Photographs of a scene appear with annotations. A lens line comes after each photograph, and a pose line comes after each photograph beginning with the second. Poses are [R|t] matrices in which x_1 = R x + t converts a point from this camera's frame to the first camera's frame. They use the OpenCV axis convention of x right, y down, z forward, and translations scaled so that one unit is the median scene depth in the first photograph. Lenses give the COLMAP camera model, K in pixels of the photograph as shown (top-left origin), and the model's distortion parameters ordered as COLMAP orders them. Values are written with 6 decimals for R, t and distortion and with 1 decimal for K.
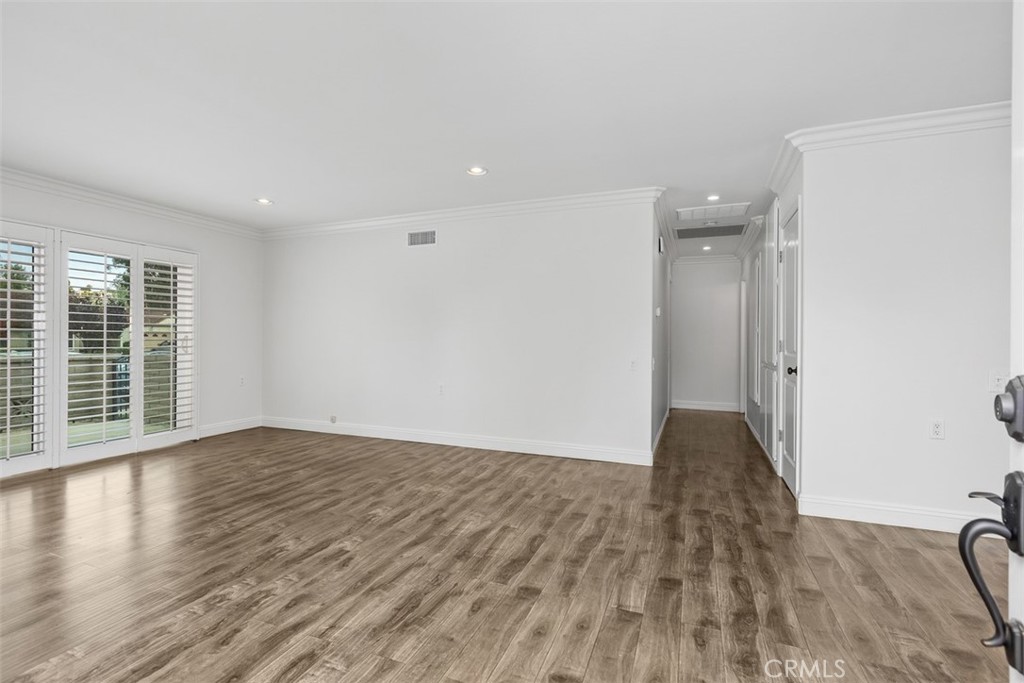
lens RADIAL K [[464.3, 0, 512.3], [0, 464.3, 342.5], [0, 0, 1]] dist [0.002395, -0.002514]
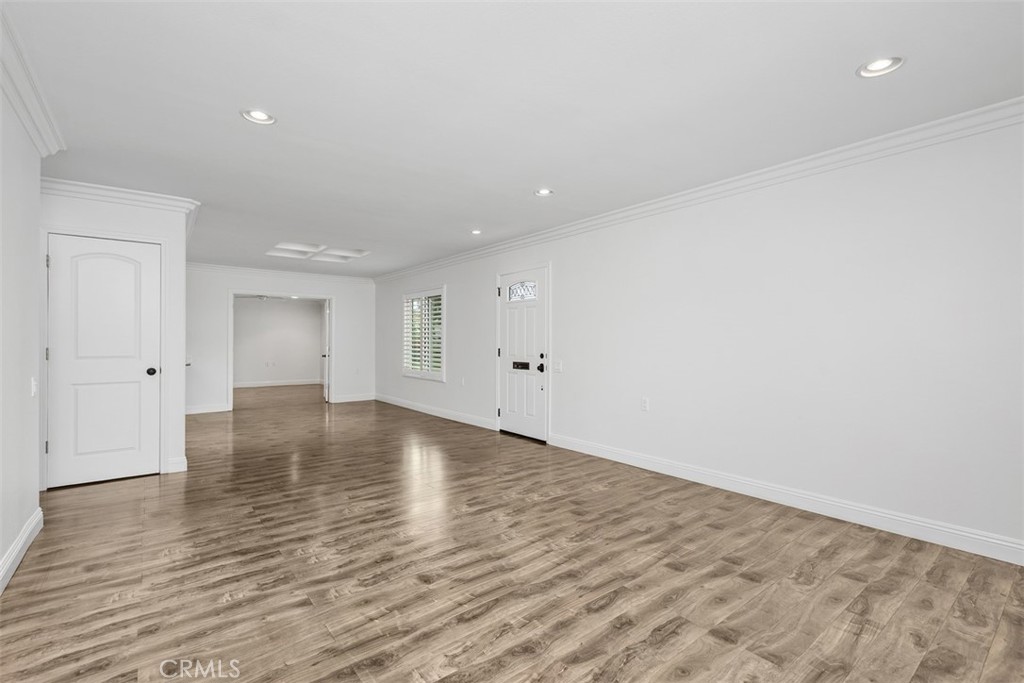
lens RADIAL K [[464.3, 0, 510.1], [0, 464.3, 342.7], [0, 0, 1]] dist [0.002395, -0.002514]
pose [[-0.862445, -0.008227, 0.506084, -0.909045], [-0.003372, 0.999939, 0.010509, -0.035768], [-0.506140, 0.007357, -0.862420, 1.665464]]
